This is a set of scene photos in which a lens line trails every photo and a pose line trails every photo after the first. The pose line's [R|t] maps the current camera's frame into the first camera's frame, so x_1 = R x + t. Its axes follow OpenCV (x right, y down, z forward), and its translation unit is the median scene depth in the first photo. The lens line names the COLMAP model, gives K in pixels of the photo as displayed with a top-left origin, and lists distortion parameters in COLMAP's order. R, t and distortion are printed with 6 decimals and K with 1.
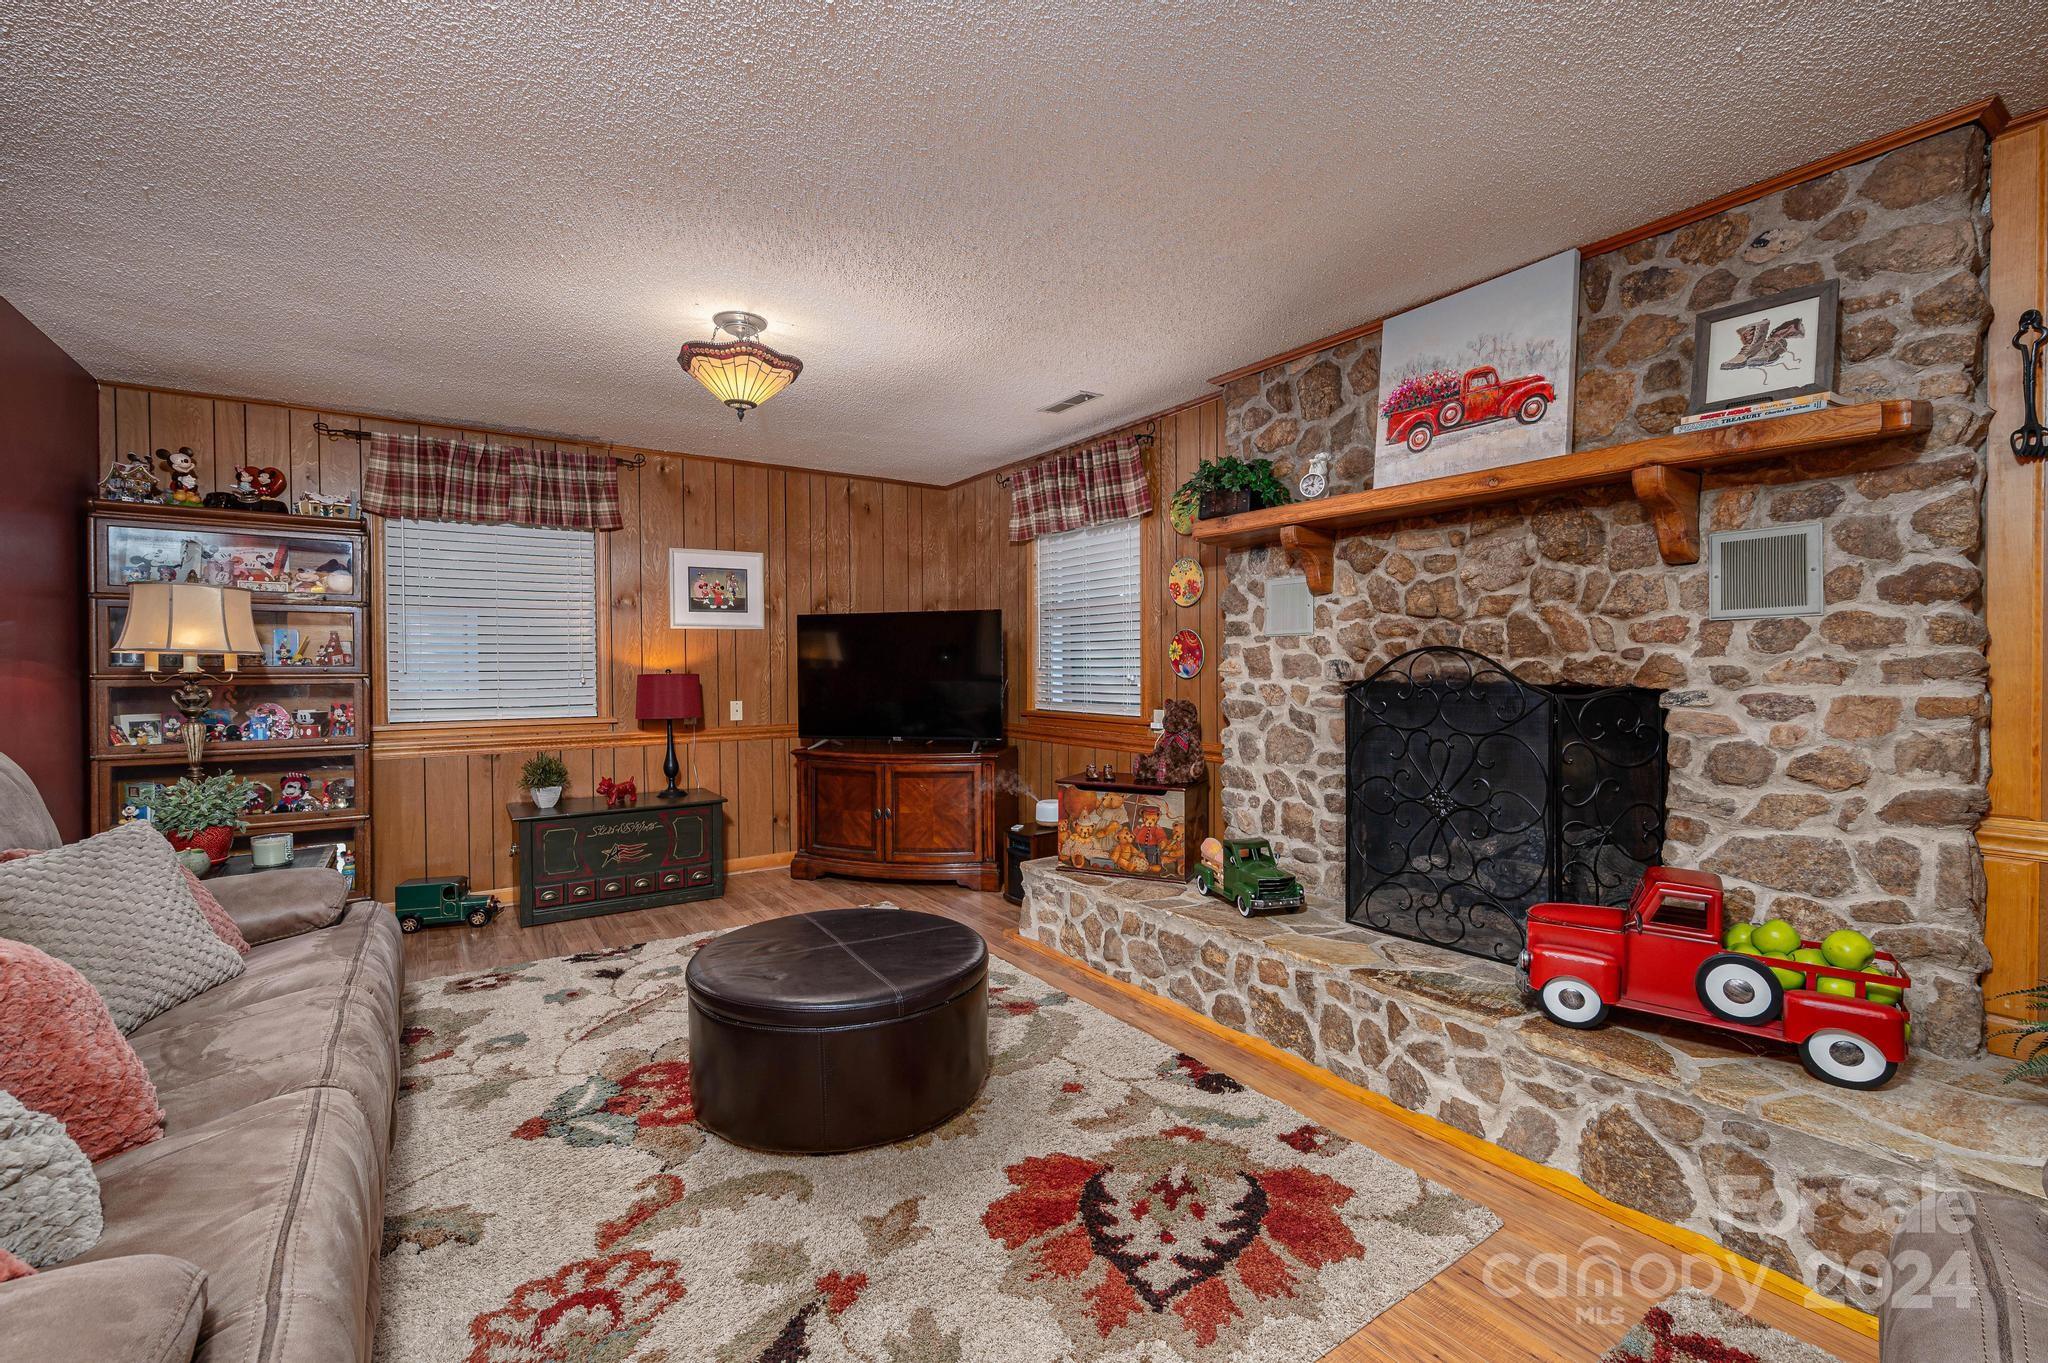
lens RADIAL K [[891.0, 0, 1028.2], [0, 891.0, 679.2], [0, 0, 1]] dist [-0.005184, -0.000507]
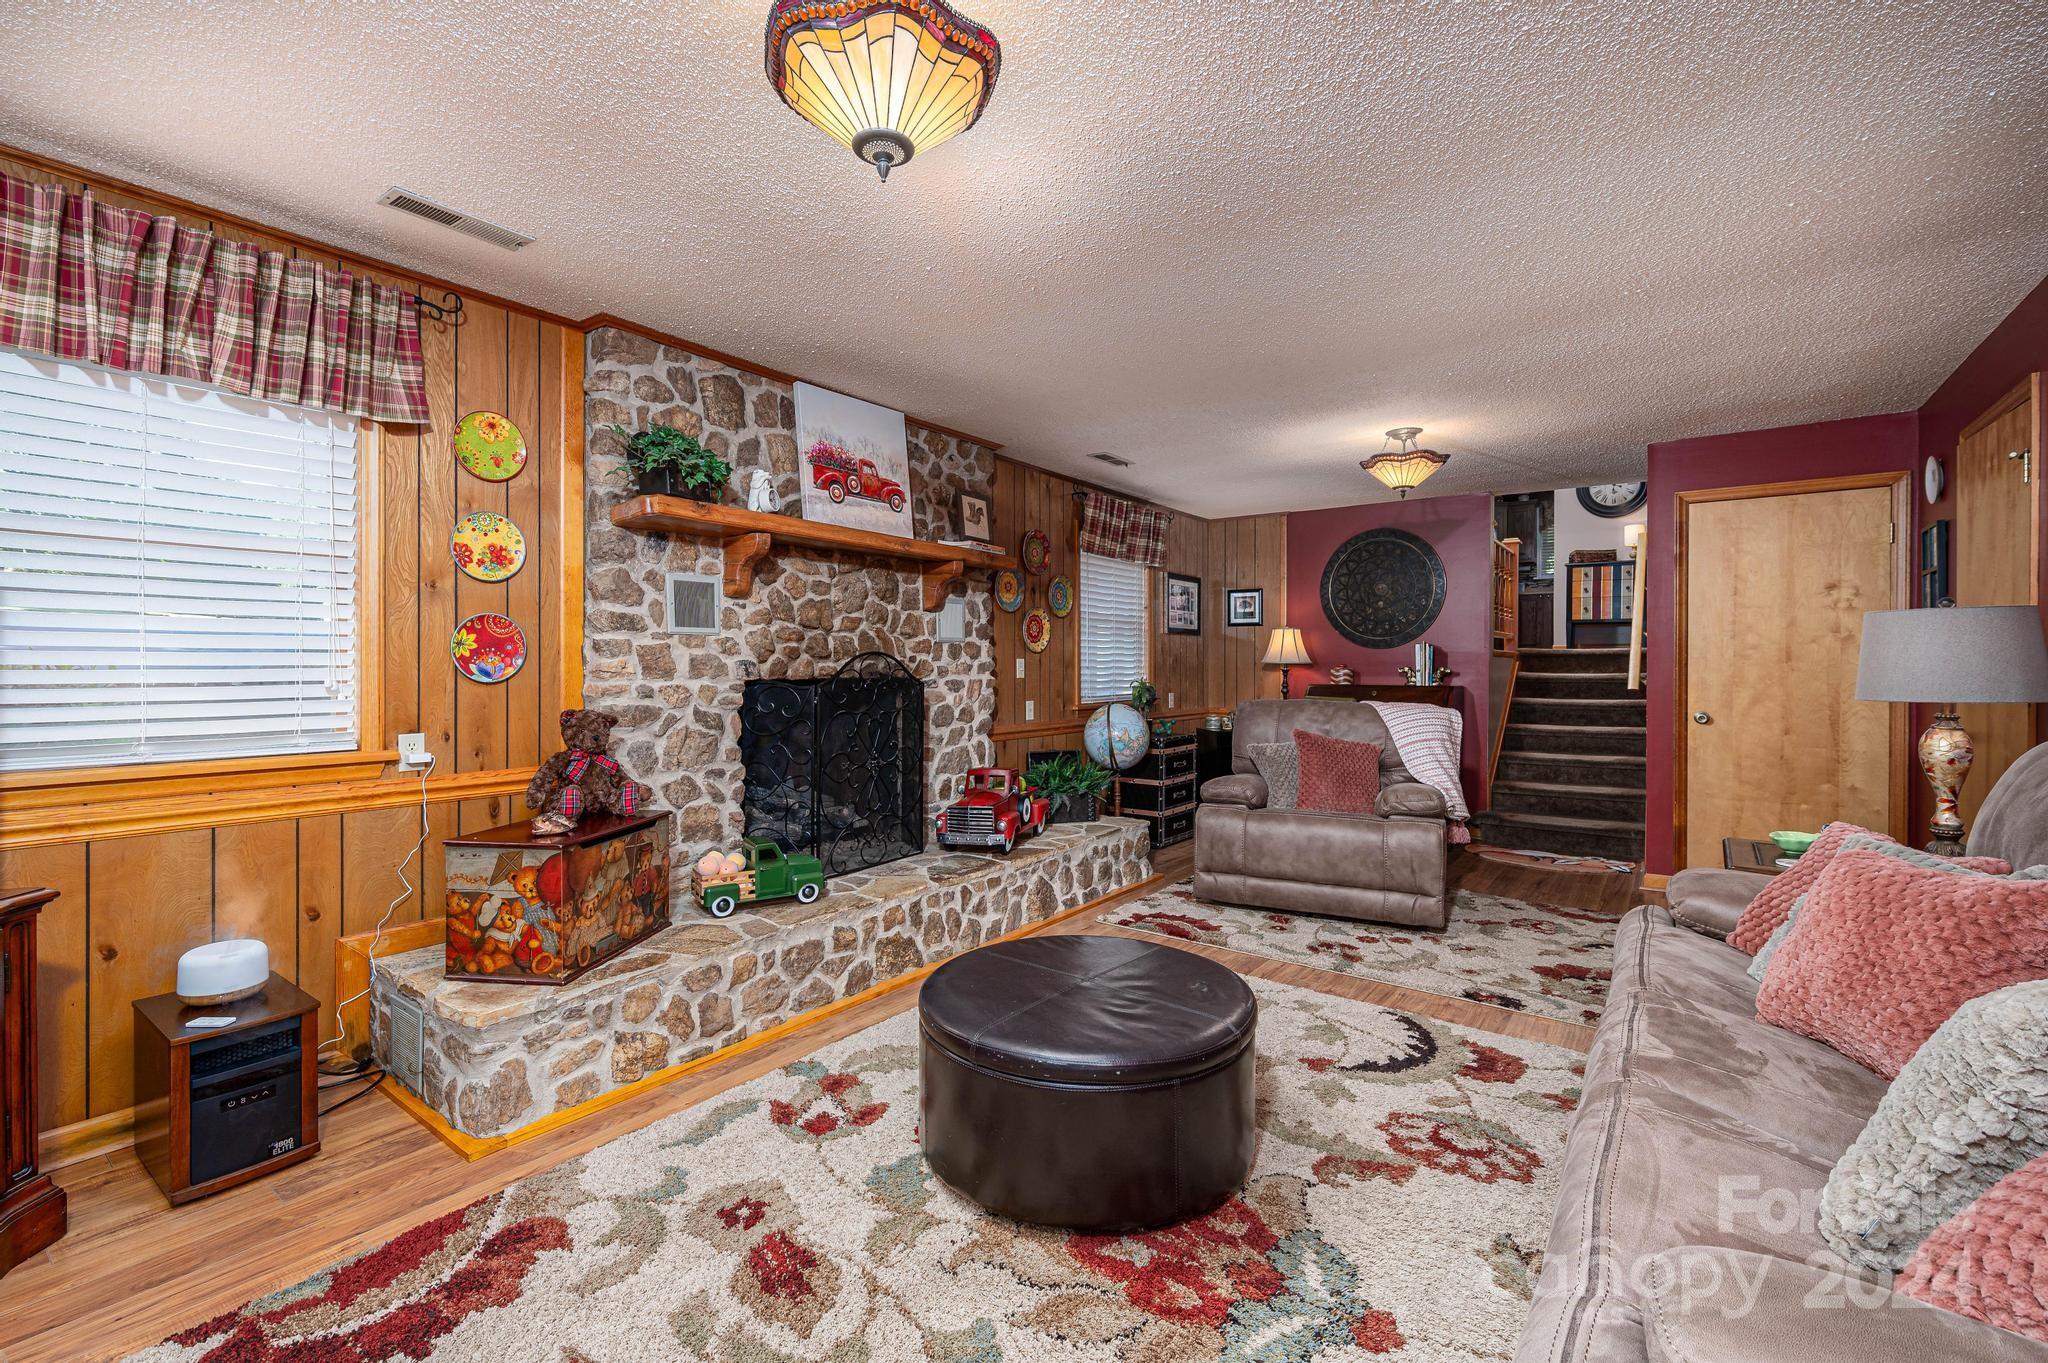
lens RADIAL K [[891.0, 0, 1026.5], [0, 891.0, 669.3], [0, 0, 1]] dist [-0.005184, -0.000507]
pose [[-0.338348, -0.001660, 0.941019, -0.893622], [0.015101, 0.999860, 0.007194, -0.014964], [-0.940900, 0.016644, -0.338276, 1.186279]]
